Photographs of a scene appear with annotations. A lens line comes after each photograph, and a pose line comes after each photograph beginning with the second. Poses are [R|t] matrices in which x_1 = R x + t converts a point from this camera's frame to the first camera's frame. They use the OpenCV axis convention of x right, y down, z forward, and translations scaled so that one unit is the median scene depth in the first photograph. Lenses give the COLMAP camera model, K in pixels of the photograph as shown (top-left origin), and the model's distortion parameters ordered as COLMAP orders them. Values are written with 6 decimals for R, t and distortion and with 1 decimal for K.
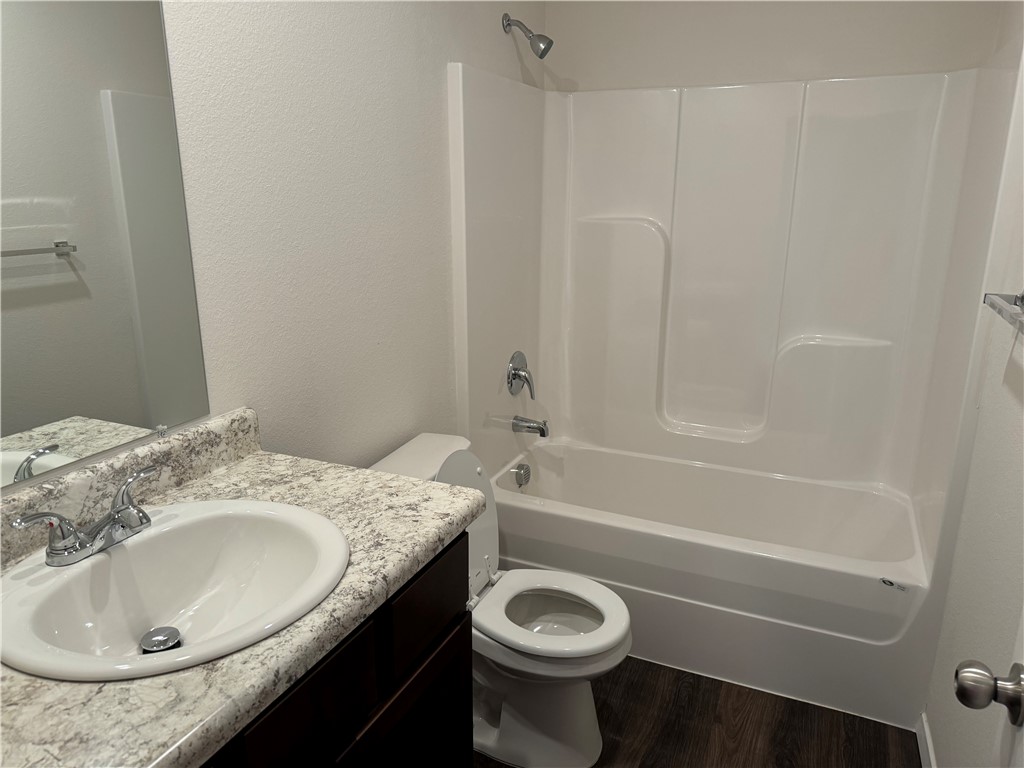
lens RADIAL K [[720.7, 0, 513.0], [0, 720.7, 381.4], [0, 0, 1]] dist [0.003886, -0.000985]
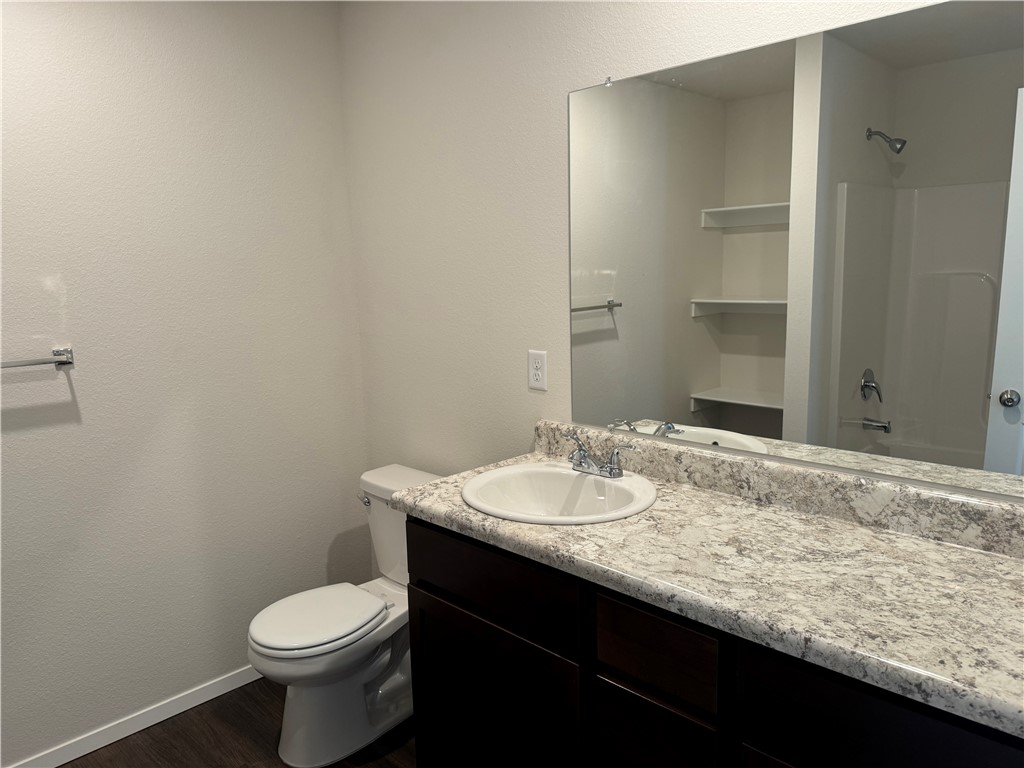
lens RADIAL K [[720.7, 0, 512.5], [0, 720.7, 386.1], [0, 0, 1]] dist [0.003886, -0.000985]
pose [[-0.366087, 0.149818, -0.918442, 0.736798], [-0.219578, 0.945180, 0.241702, -0.187136], [0.904304, 0.290153, -0.313121, 0.735865]]
